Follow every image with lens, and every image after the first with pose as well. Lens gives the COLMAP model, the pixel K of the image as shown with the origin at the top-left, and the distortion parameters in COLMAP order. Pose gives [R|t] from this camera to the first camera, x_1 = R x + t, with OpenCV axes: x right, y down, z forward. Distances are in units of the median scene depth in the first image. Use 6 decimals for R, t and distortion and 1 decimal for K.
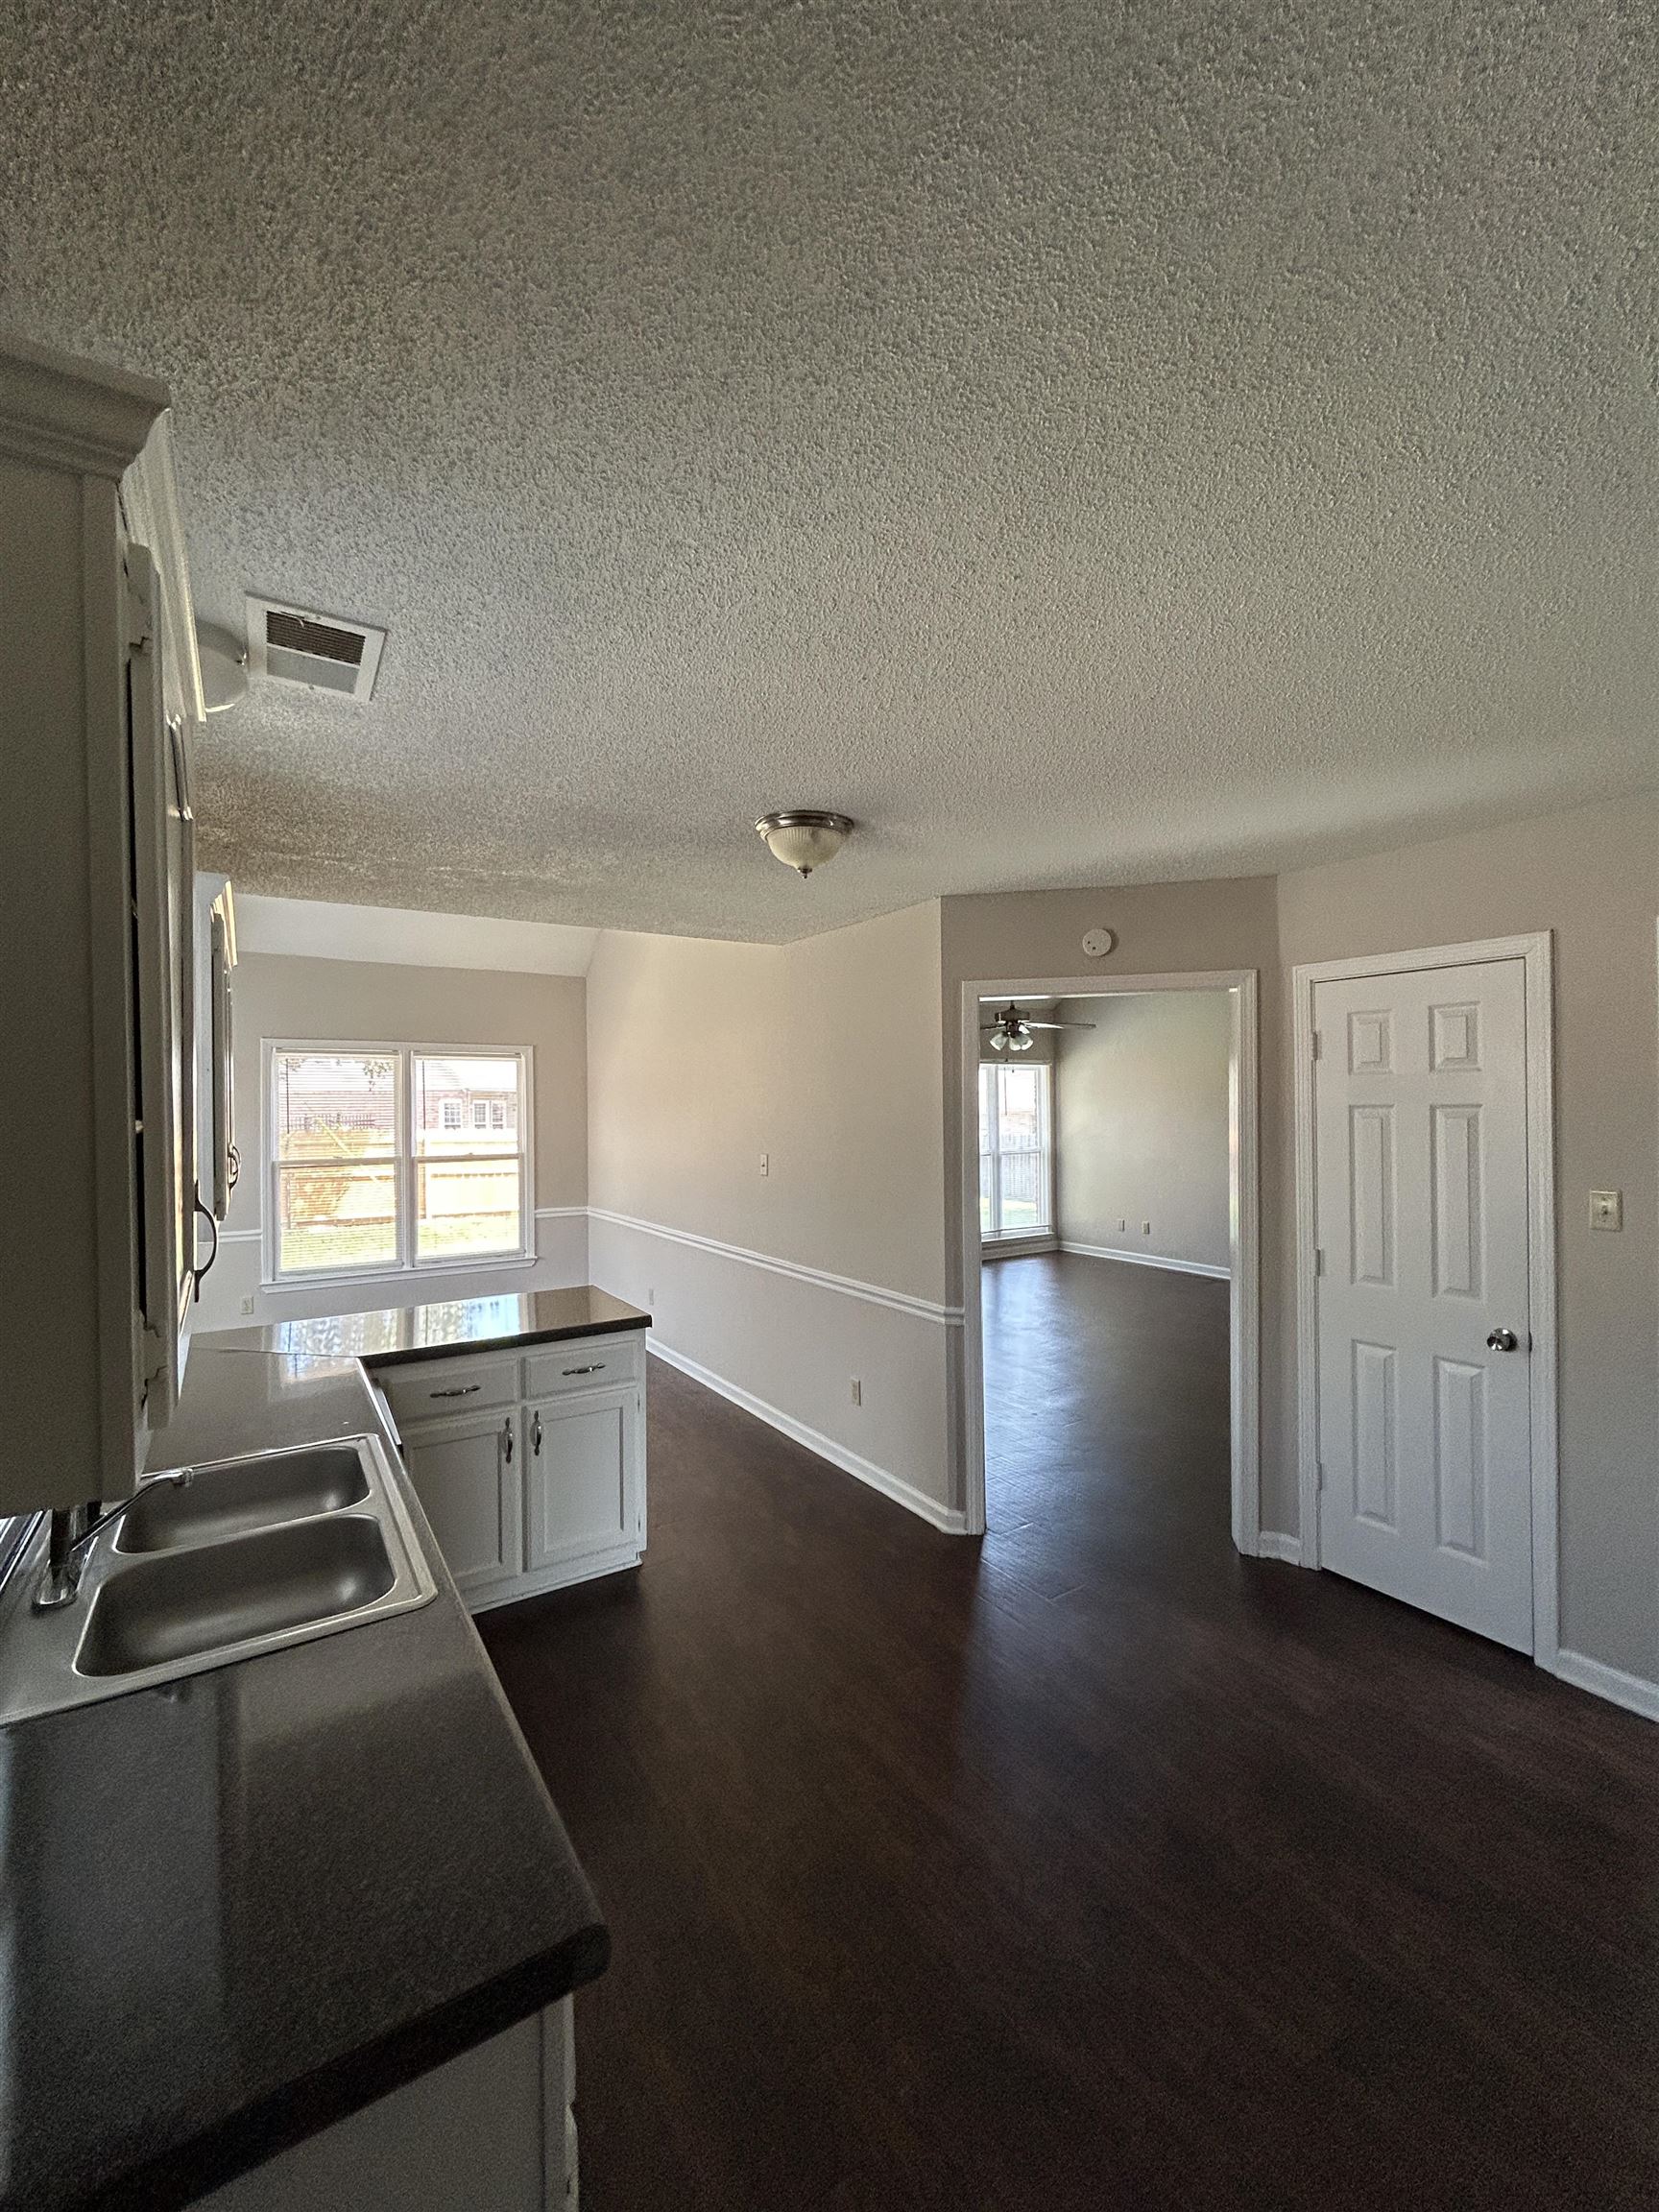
lens RADIAL K [[889.4, 0, 833.0], [0, 889.4, 1105.6], [0, 0, 1]] dist [-0.000593, -0.000106]
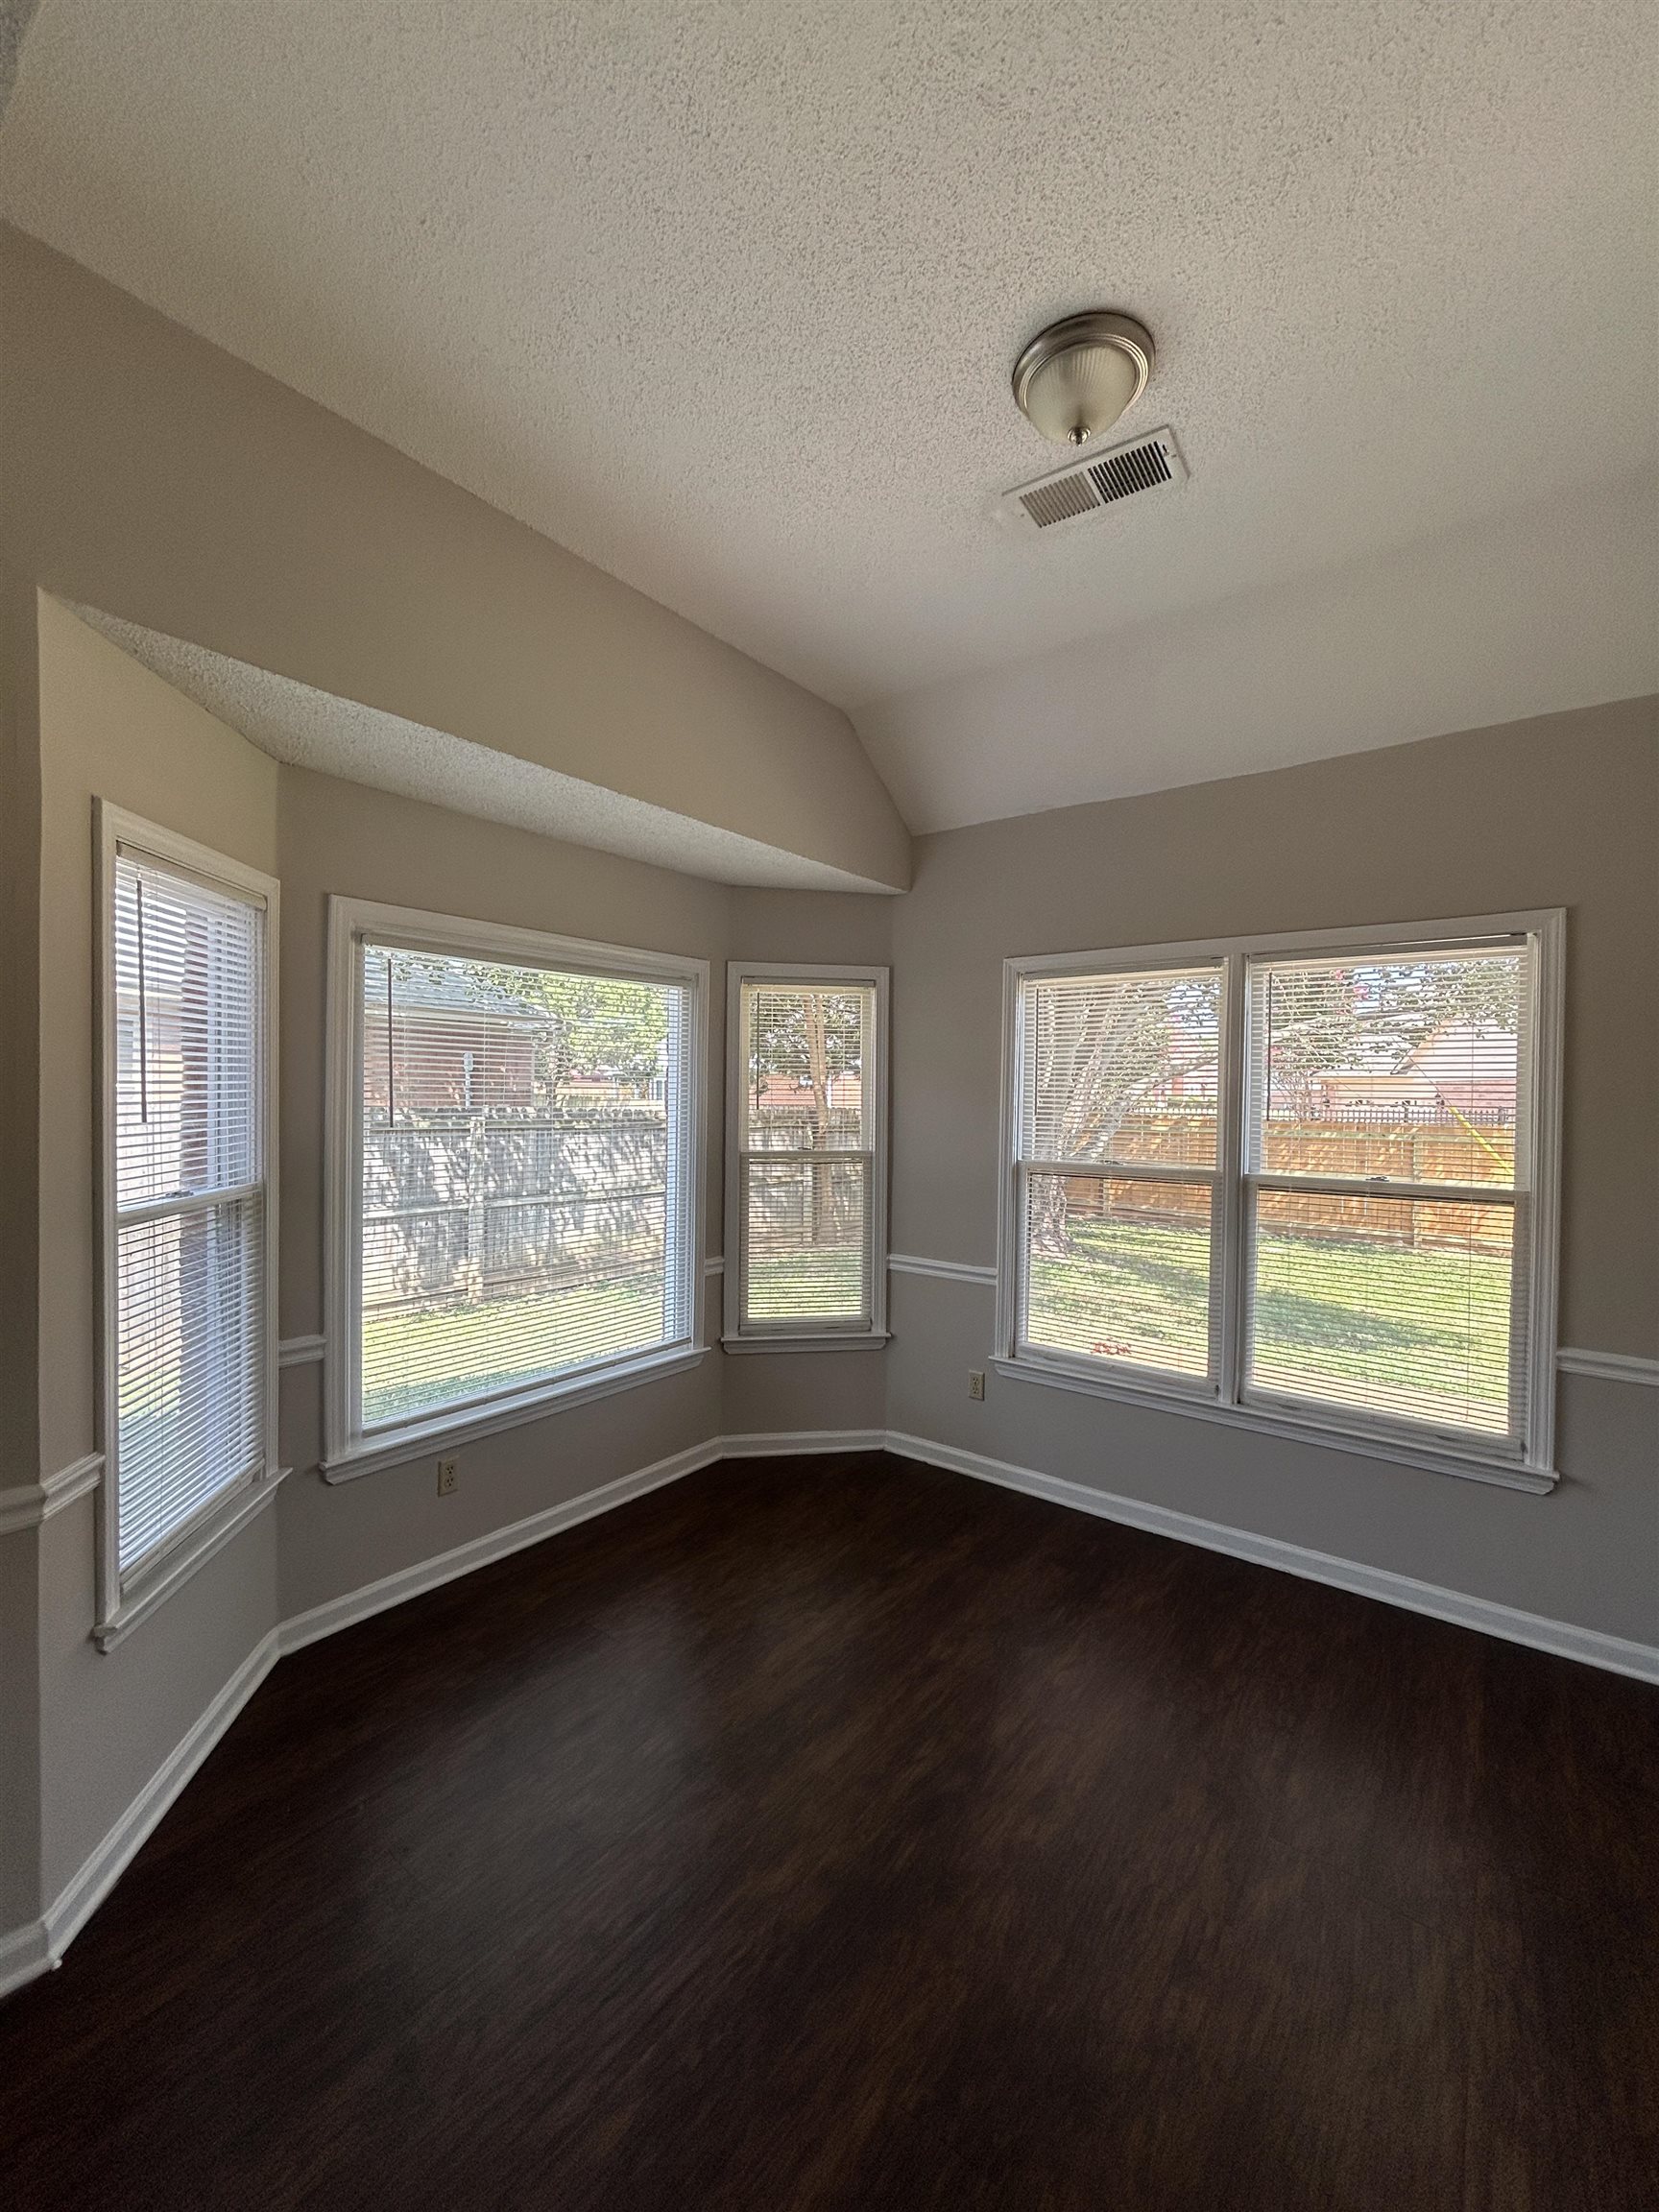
lens RADIAL K [[889.4, 0, 838.4], [0, 889.4, 1104.3], [0, 0, 1]] dist [-0.000593, -0.000106]
pose [[0.337004, 0.020007, -0.941291, -0.095361], [-0.014665, 0.999764, 0.015999, 0.014775], [0.941389, 0.008413, 0.337218, 0.630743]]
